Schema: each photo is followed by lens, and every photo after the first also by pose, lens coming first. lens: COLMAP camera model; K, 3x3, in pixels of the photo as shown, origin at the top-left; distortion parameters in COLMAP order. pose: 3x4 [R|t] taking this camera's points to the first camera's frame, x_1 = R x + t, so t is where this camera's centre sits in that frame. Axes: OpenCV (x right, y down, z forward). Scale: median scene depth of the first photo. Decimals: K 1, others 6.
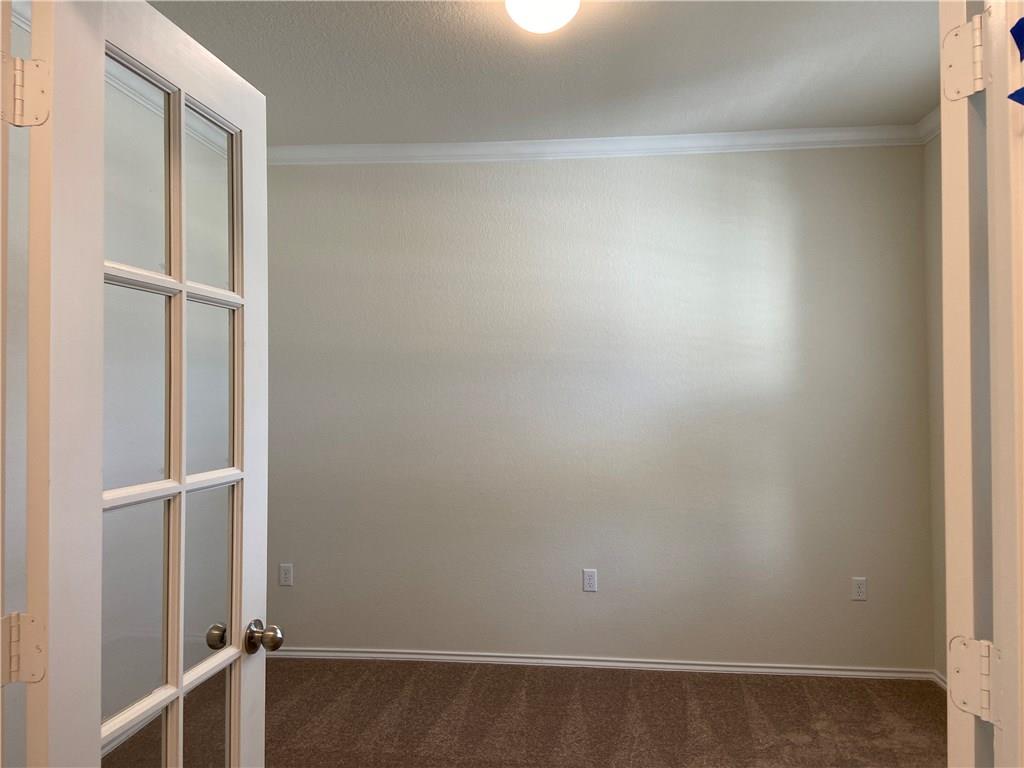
lens RADIAL K [[773.7, 0, 509.7], [0, 773.7, 378.4], [0, 0, 1]] dist [0.130315, -0.167071]
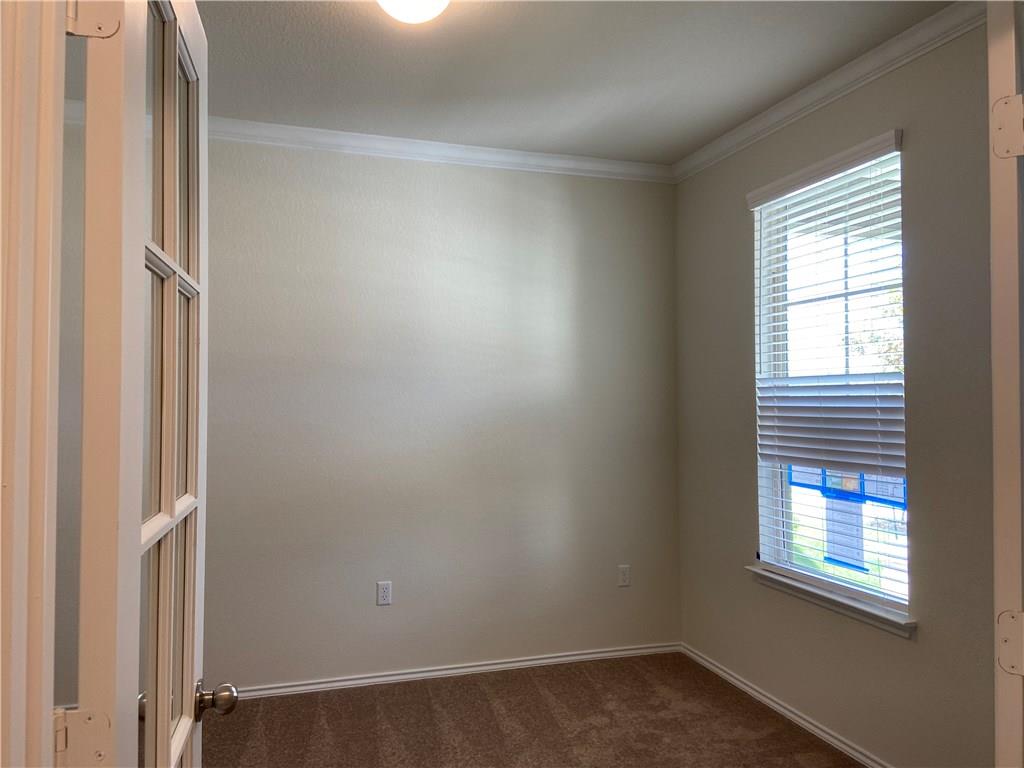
lens RADIAL K [[773.7, 0, 509.7], [0, 773.7, 378.4], [0, 0, 1]] dist [0.130315, -0.167071]
pose [[0.921327, 0.014013, 0.388536, -0.158304], [-0.011638, 0.999896, -0.008466, -0.000828], [-0.388614, 0.003278, 0.921395, 0.054450]]
